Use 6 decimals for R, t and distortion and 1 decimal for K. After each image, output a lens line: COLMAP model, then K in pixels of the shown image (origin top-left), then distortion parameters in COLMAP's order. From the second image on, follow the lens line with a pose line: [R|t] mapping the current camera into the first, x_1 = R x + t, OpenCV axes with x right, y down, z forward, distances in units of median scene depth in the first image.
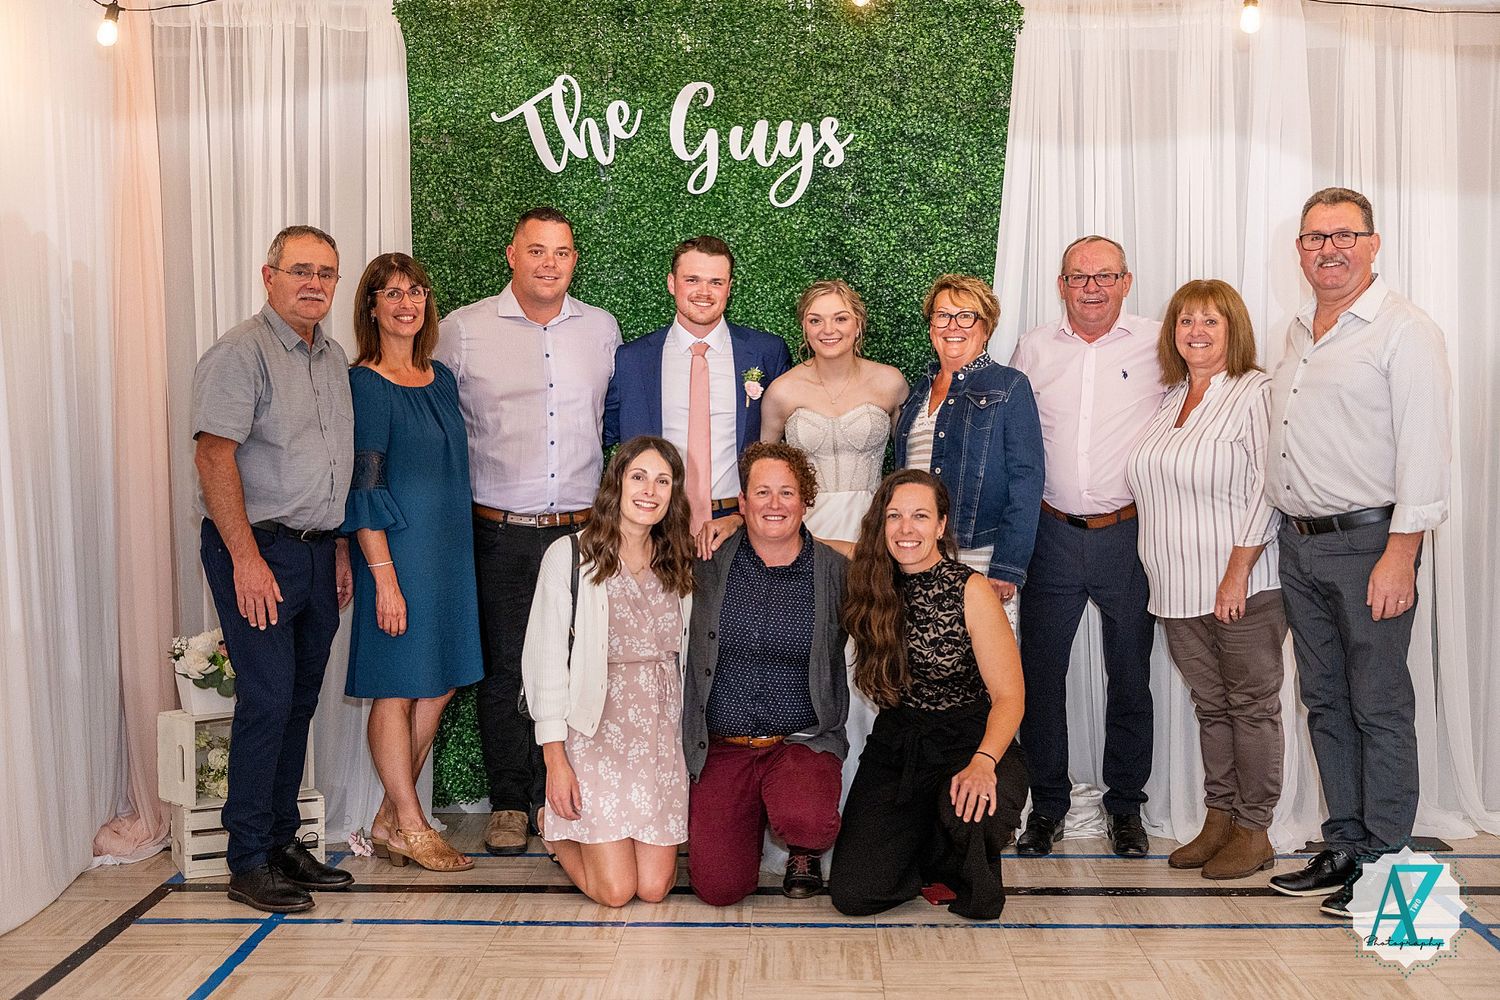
lens RADIAL K [[1869.1, 0, 745.5], [0, 1869.1, 483.9], [0, 0, 1]] dist [0.056466, 0.000000]
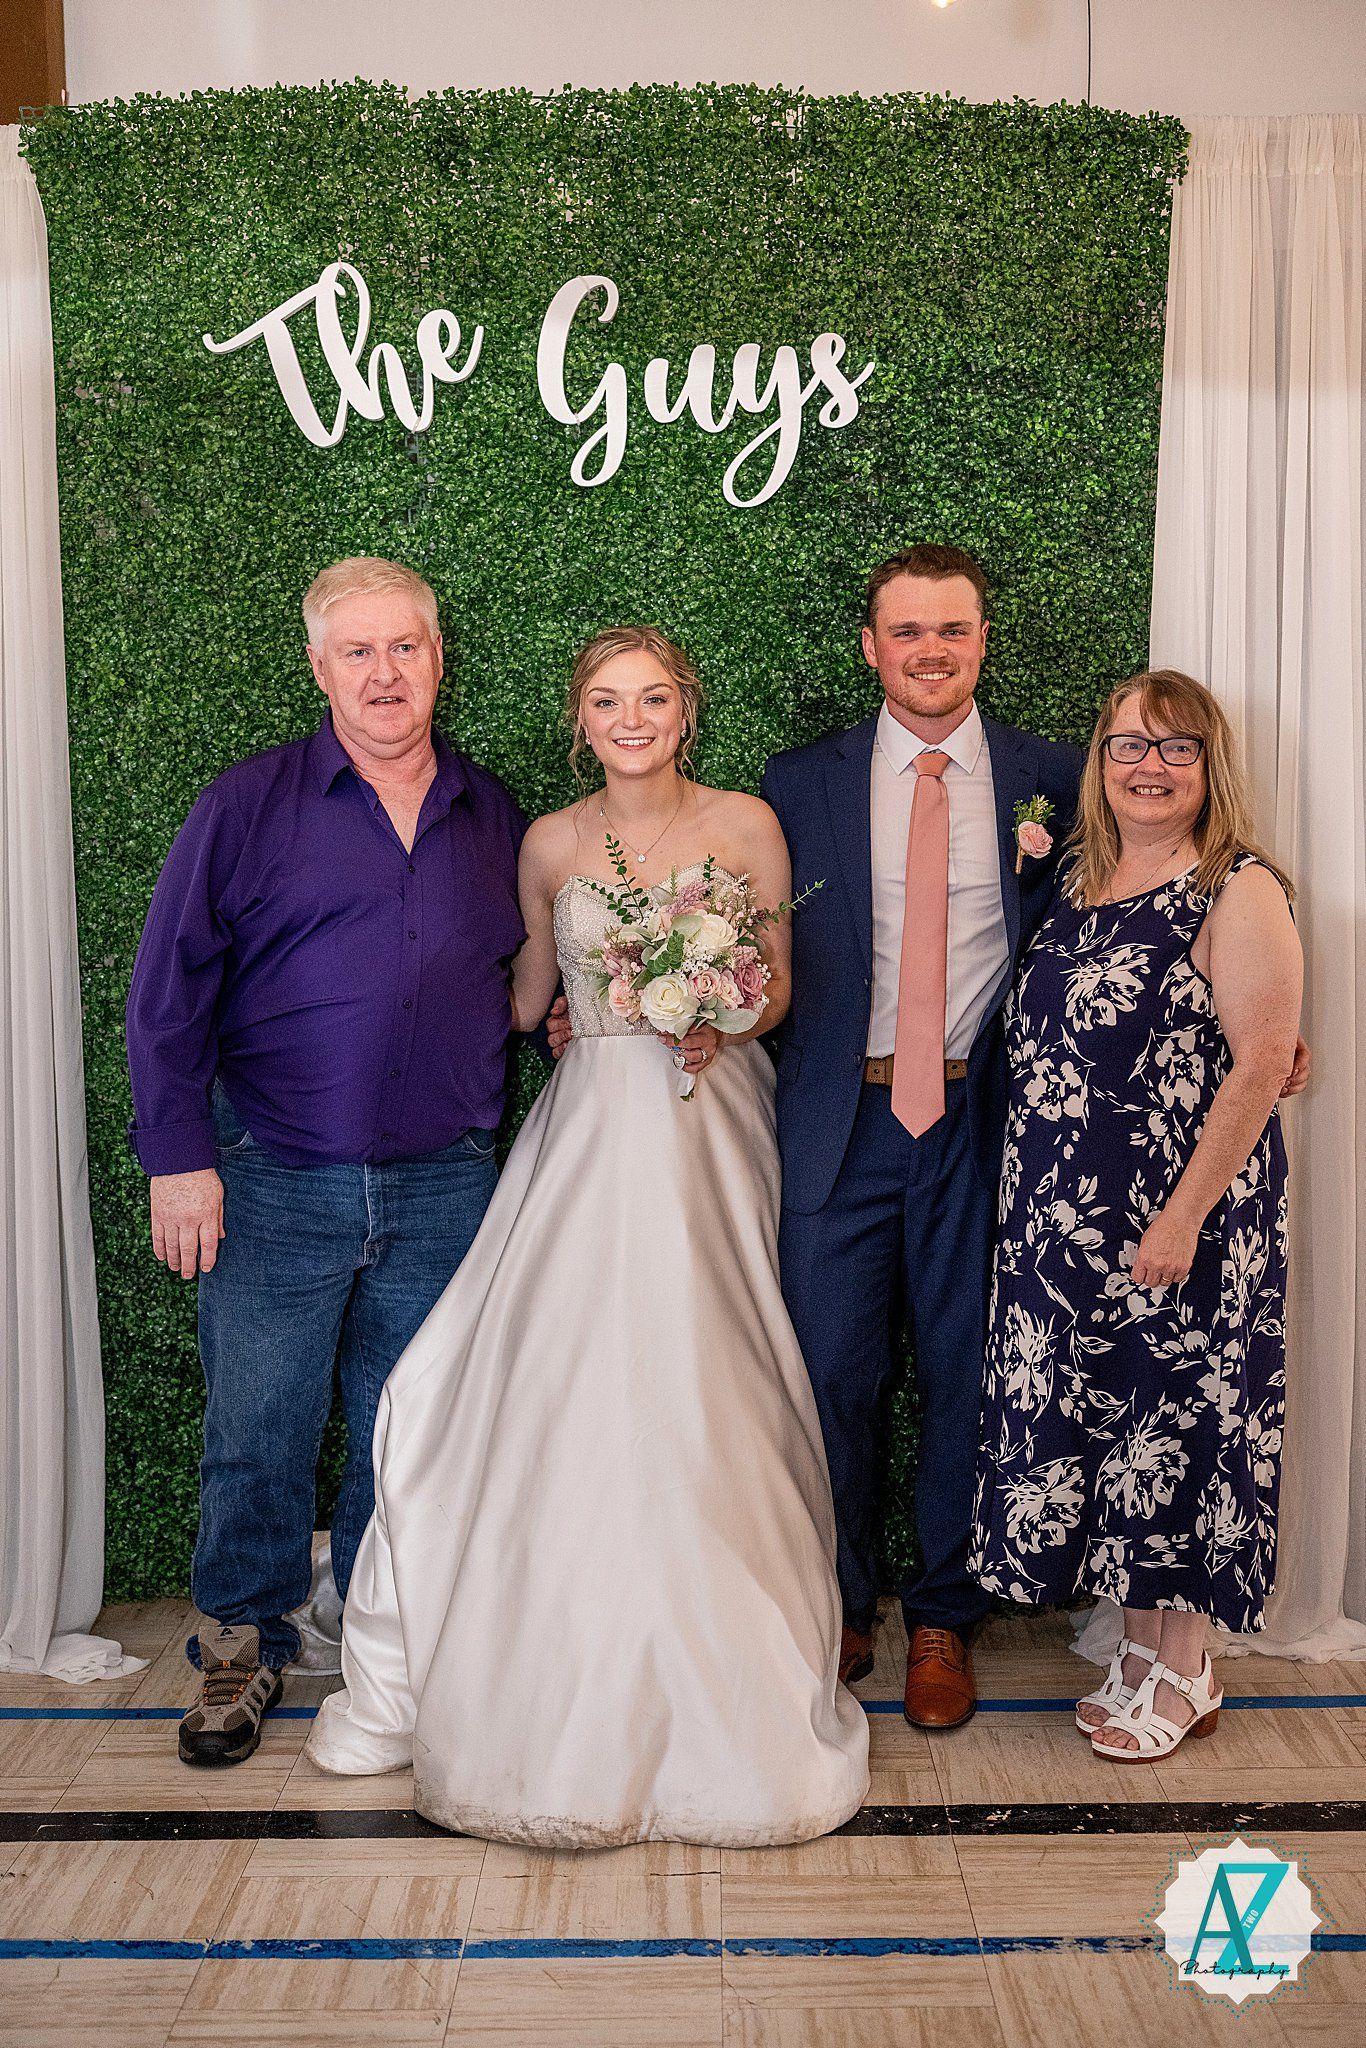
lens RADIAL K [[2023.4, 0, 686.0], [0, 2023.4, 1021.2], [0, 0, 1]] dist [-0.009658, 0.000000]
pose [[0.999642, -0.012292, 0.023750, -0.013292], [0.011654, 0.999572, 0.026827, -0.015189], [-0.024070, -0.026541, 0.999358, 0.410906]]
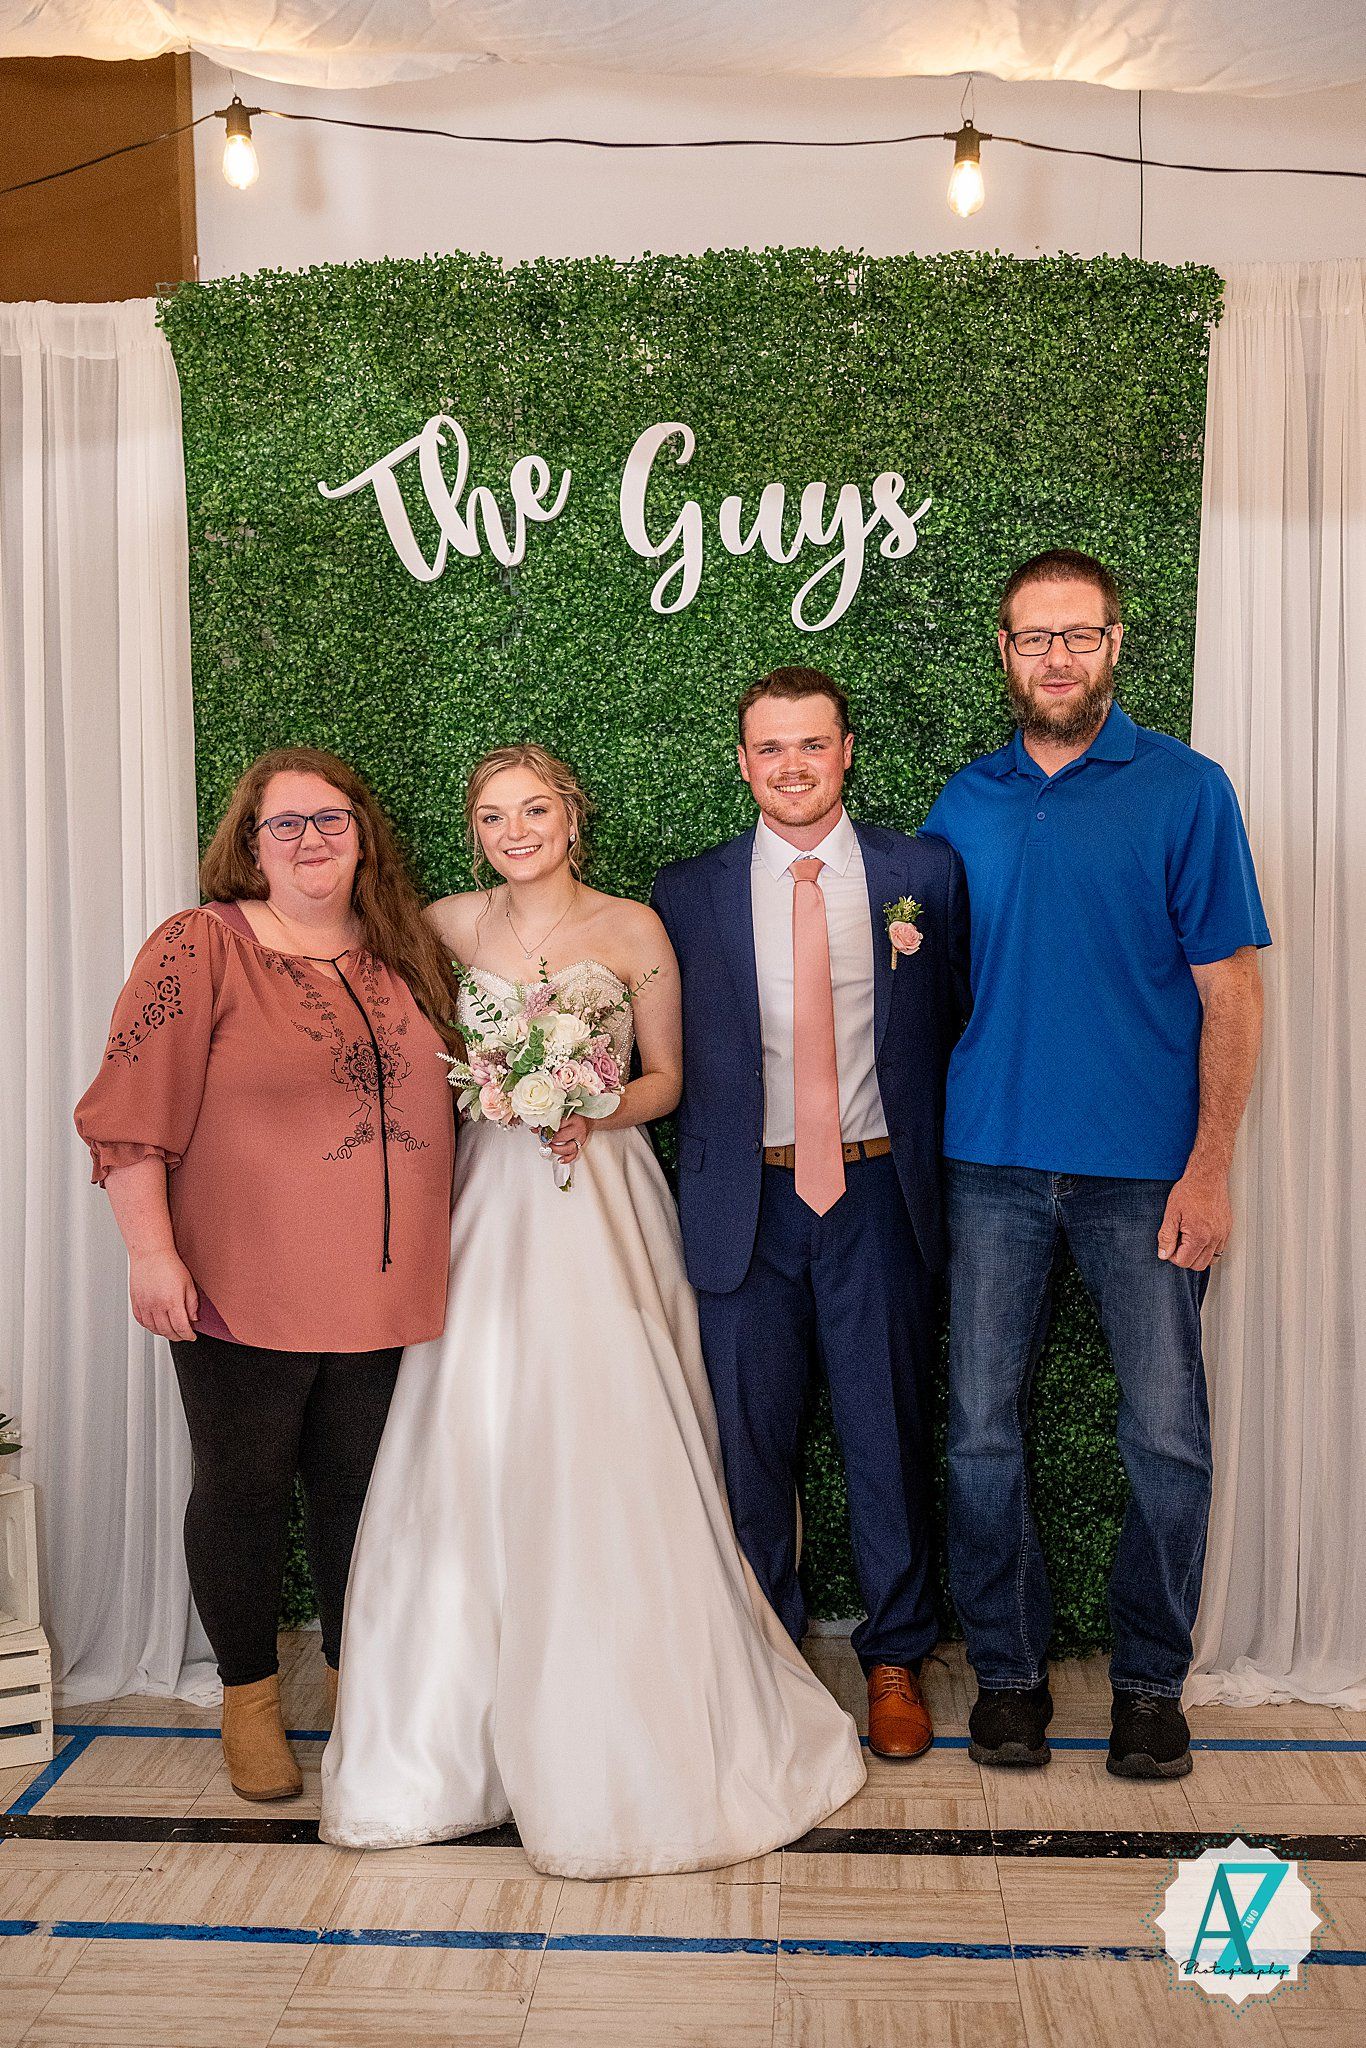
lens RADIAL K [[2023.4, 0, 655.6], [0, 2023.4, 1060.4], [0, 0, 1]] dist [-0.009658, 0.000000]
pose [[0.999070, -0.011704, -0.041494, -0.004478], [0.012347, 0.999807, 0.015276, -0.023568], [0.041307, -0.015774, 0.999022, 0.359823]]
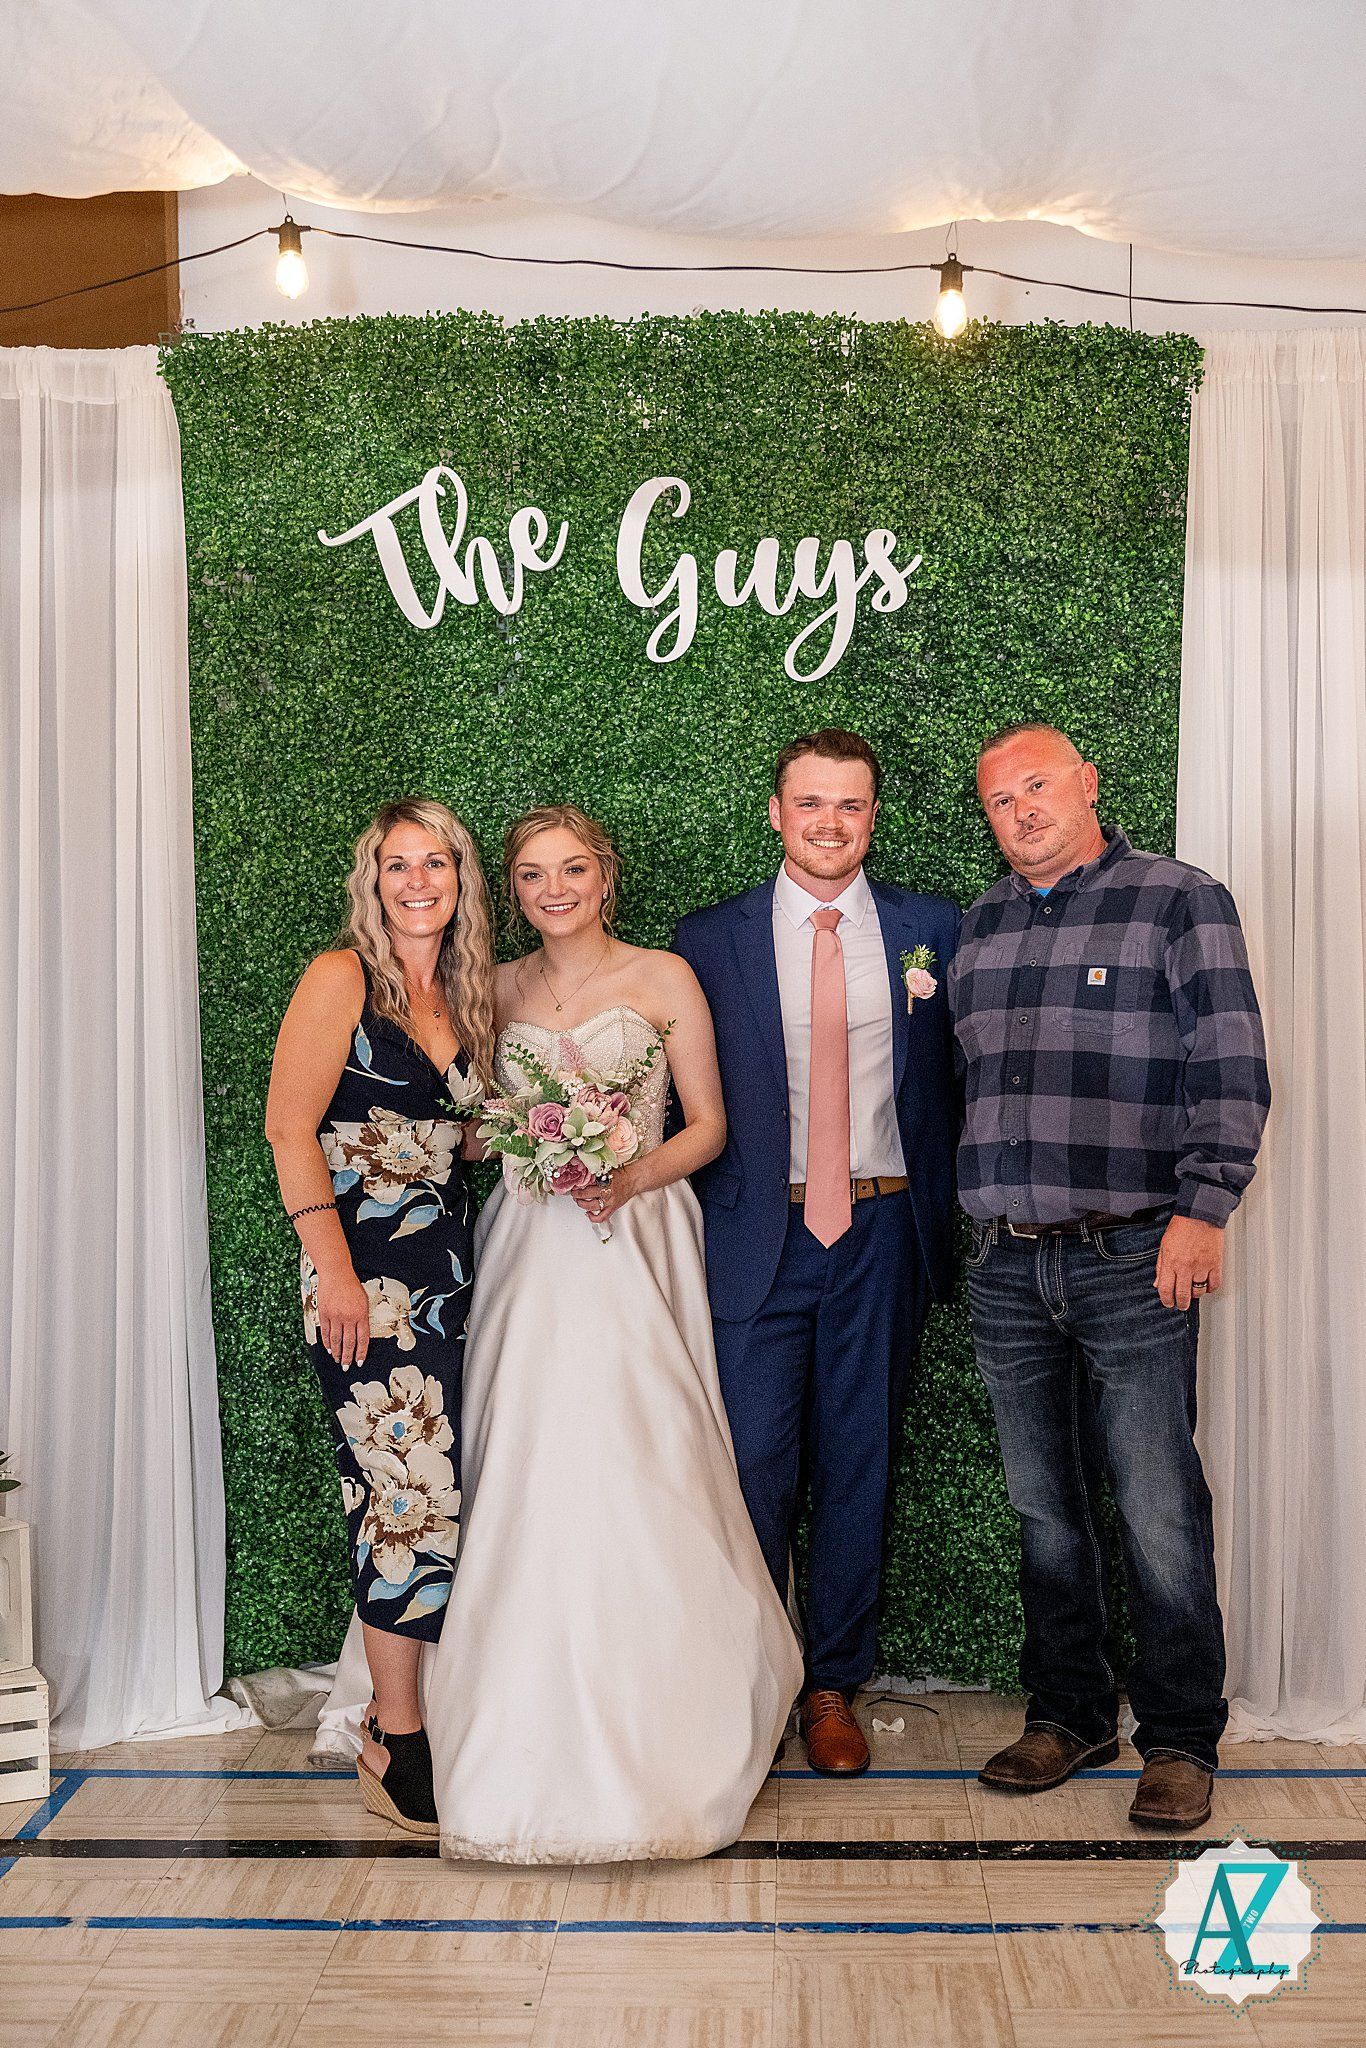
lens RADIAL K [[2607.3, 0, 681.2], [0, 2607.3, 1038.0], [0, 0, 1]] dist [-0.013012, 0.000000]
pose [[0.999915, -0.009821, -0.008523, -0.013891], [0.009686, 0.999830, -0.015682, -0.021476], [0.008675, 0.015598, 0.999841, 0.166703]]
